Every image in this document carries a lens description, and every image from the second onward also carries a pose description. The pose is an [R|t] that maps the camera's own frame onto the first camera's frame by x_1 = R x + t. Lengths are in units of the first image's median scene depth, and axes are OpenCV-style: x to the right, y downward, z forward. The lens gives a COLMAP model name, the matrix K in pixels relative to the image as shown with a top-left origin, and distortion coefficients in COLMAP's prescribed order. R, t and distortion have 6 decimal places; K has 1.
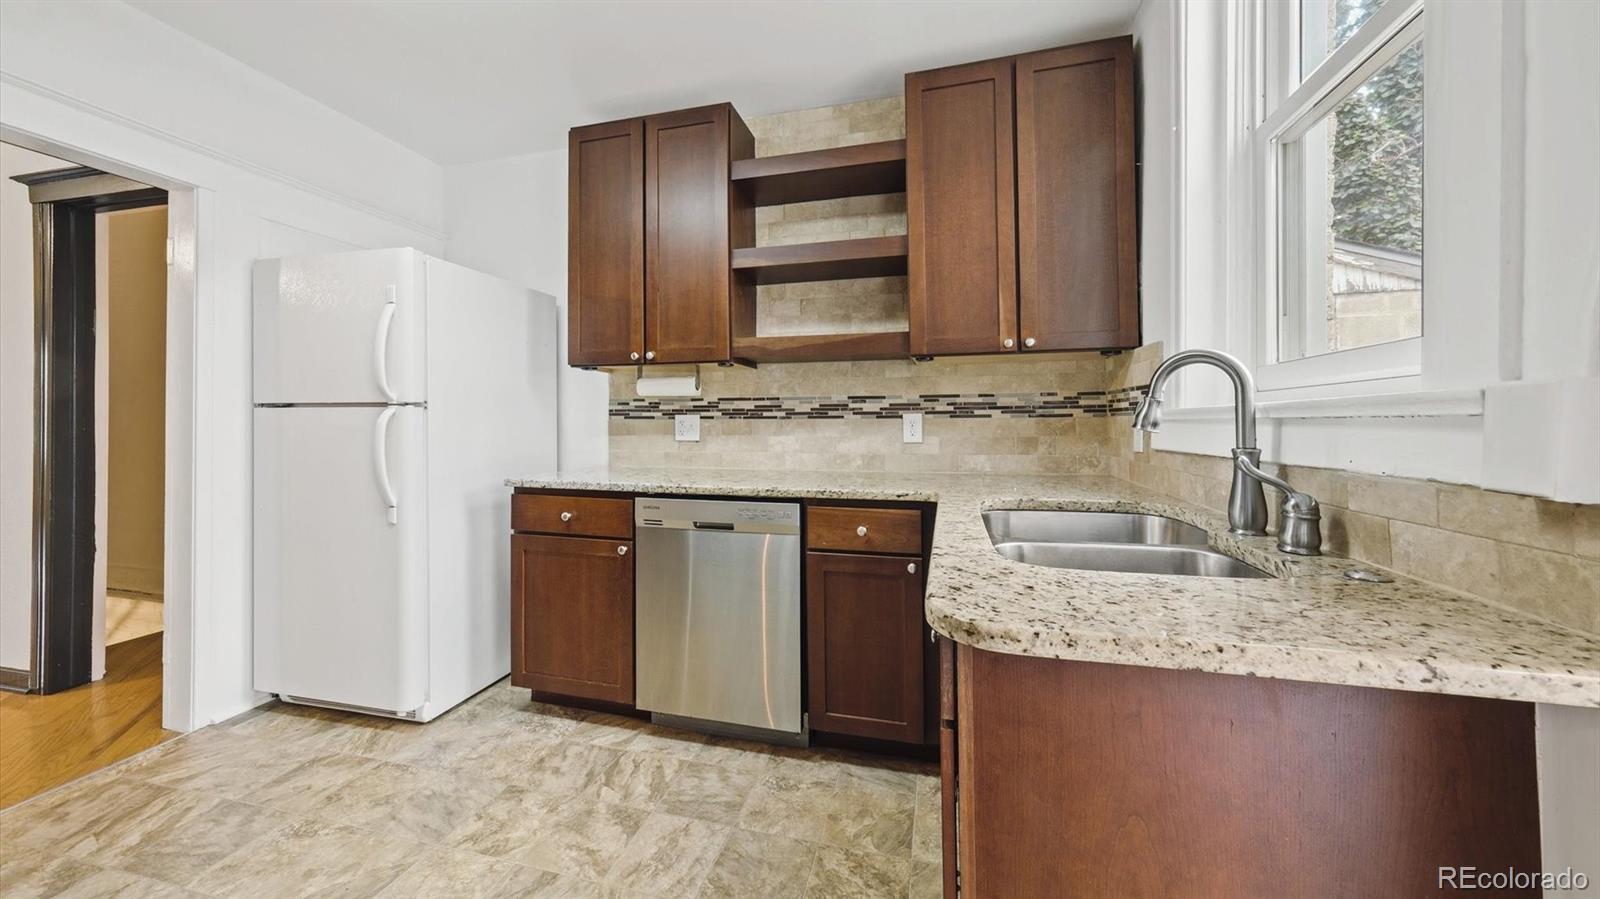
lens RADIAL K [[555.0, 0, 814.5], [0, 555.0, 424.7], [0, 0, 1]] dist [-0.004734, 0.001370]
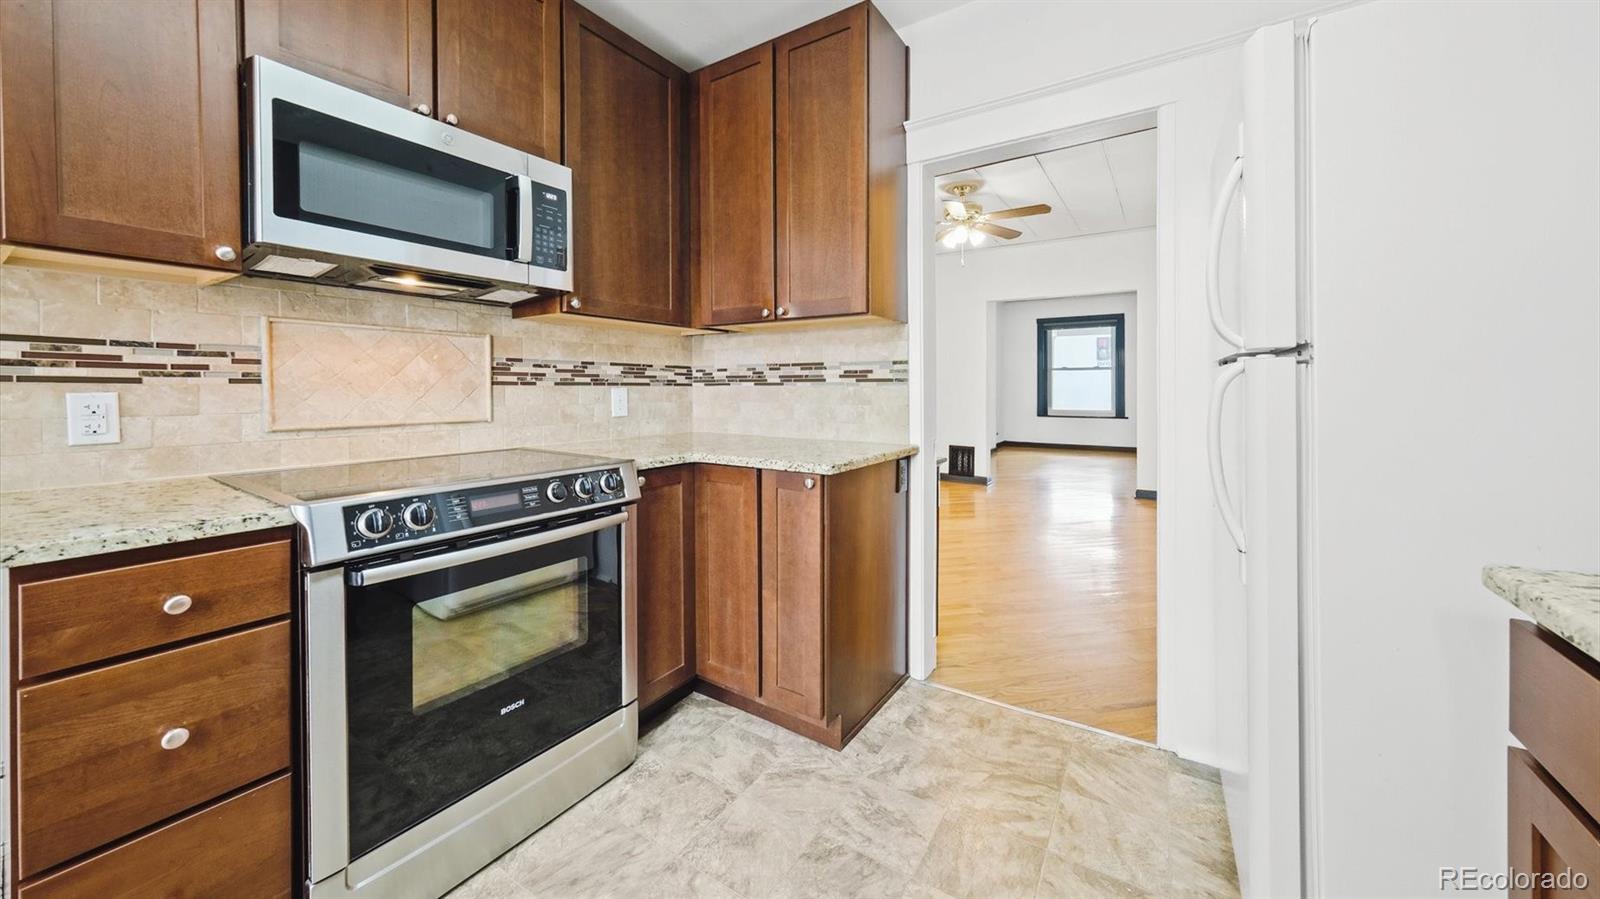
lens RADIAL K [[566.7, 0, 801.6], [0, 566.7, 393.8], [0, 0, 1]] dist [-0.003230, 0.000060]
pose [[-0.329053, 0.011119, -0.944246, -0.111167], [0.001882, 0.999936, 0.011119, -0.005834], [0.944310, 0.001882, -0.329053, 0.717614]]
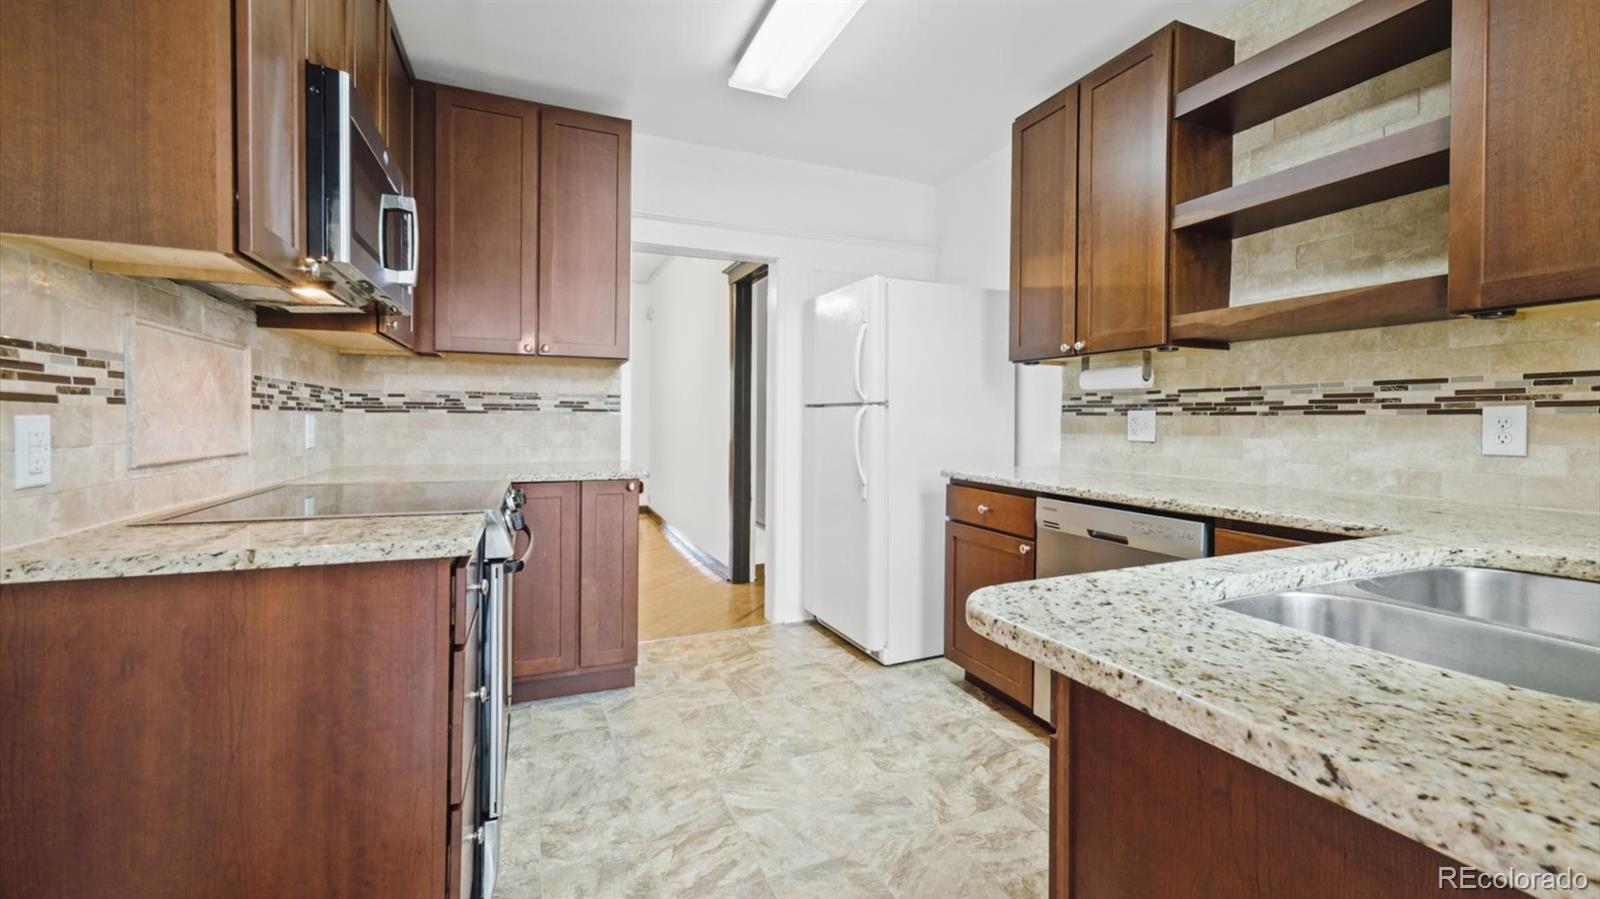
lens RADIAL K [[663.4, 0, 807.1], [0, 663.4, 437.1], [0, 0, 1]] dist [-0.000576, 0.001031]
pose [[0.605400, 0.025442, -0.795515, 0.327876], [-0.005971, 0.999606, 0.027425, -0.002226], [0.795899, -0.011853, 0.605314, -0.014688]]
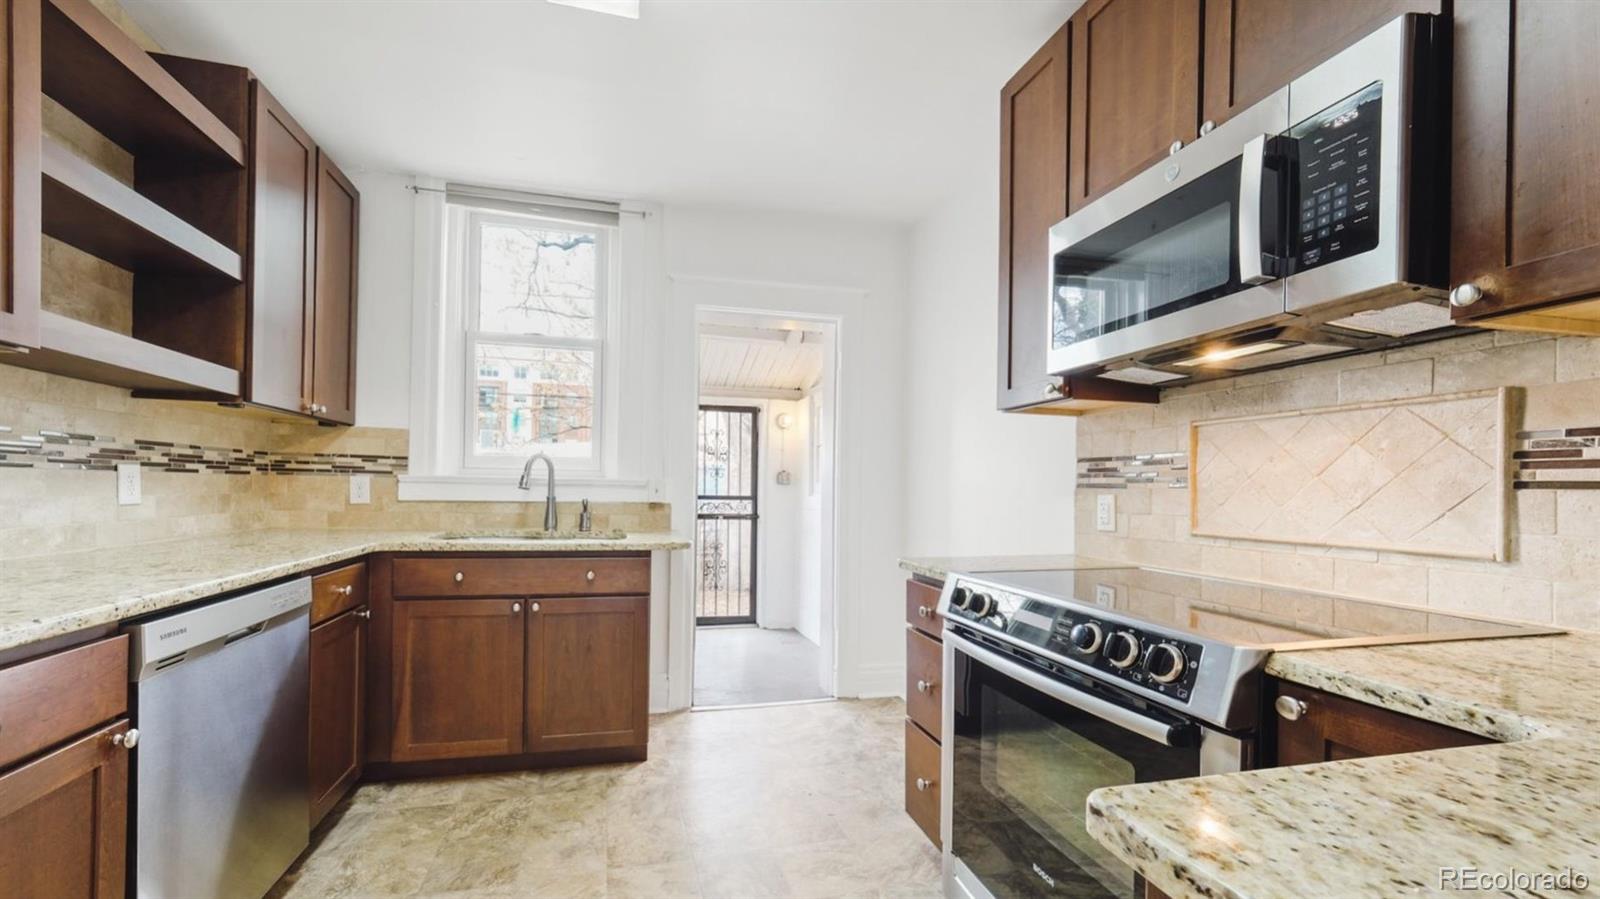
lens RADIAL K [[575.5, 0, 735.5], [0, 575.5, 489.2], [0, 0, 1]] dist [0.000359, 0.000106]
pose [[-0.434438, -0.005752, 0.900684, -0.958026], [-0.016455, 0.999863, -0.001552, 0.000535], [-0.900552, -0.015495, -0.434473, 0.695351]]
